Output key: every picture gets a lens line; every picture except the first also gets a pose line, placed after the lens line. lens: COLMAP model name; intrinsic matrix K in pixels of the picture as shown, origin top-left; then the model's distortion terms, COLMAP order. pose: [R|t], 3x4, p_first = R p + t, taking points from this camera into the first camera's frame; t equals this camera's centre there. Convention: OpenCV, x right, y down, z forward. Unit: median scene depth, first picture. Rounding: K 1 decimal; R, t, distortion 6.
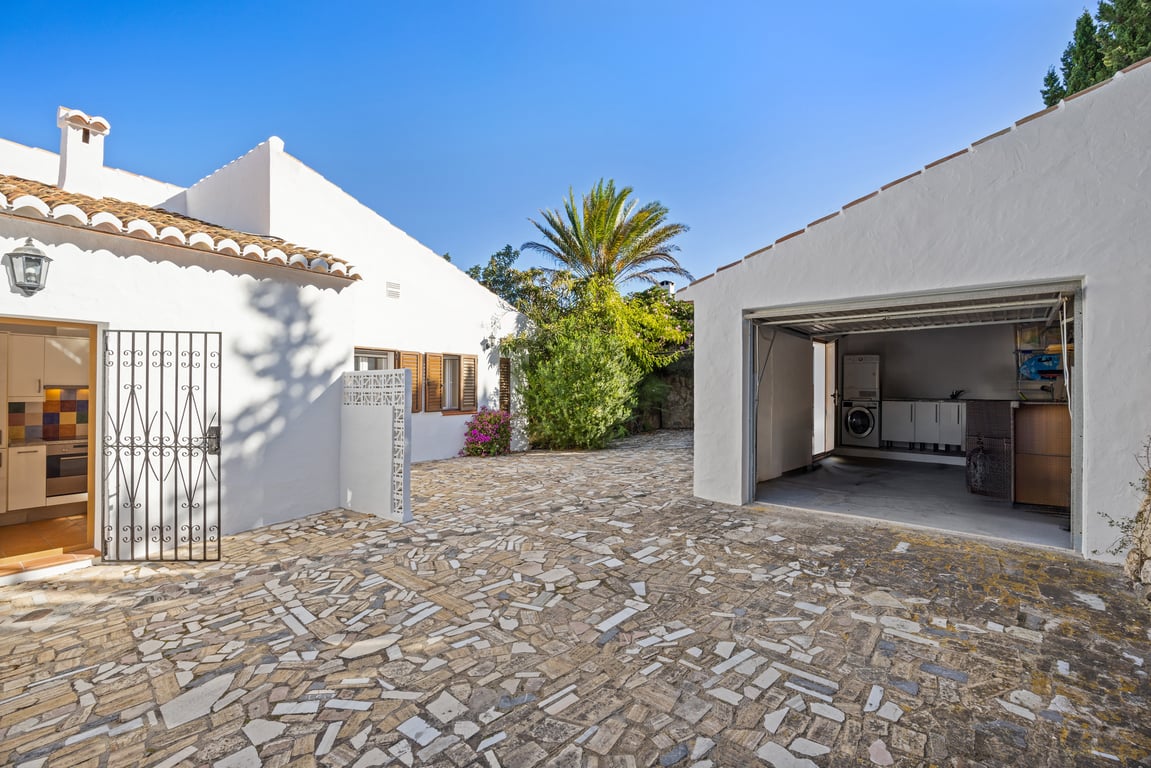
lens RADIAL K [[516.2, 0, 569.8], [0, 516.2, 380.3], [0, 0, 1]] dist [-0.012668, -0.000004]
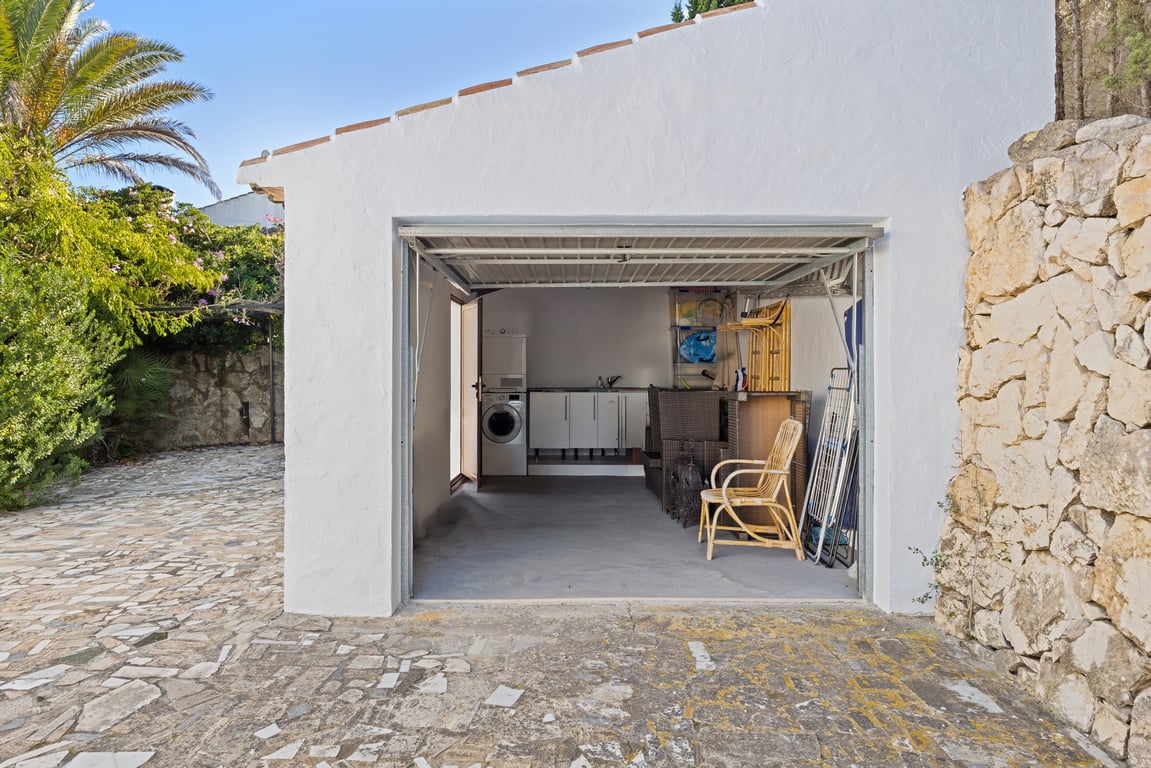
lens RADIAL K [[693.8, 0, 552.4], [0, 693.8, 367.2], [0, 0, 1]] dist [-0.003614, -0.000283]
pose [[0.747140, 0.000534, 0.664667, 0.004935], [-0.005627, 0.999969, 0.005522, 0.000816], [-0.664643, -0.007866, 0.747119, 0.232558]]
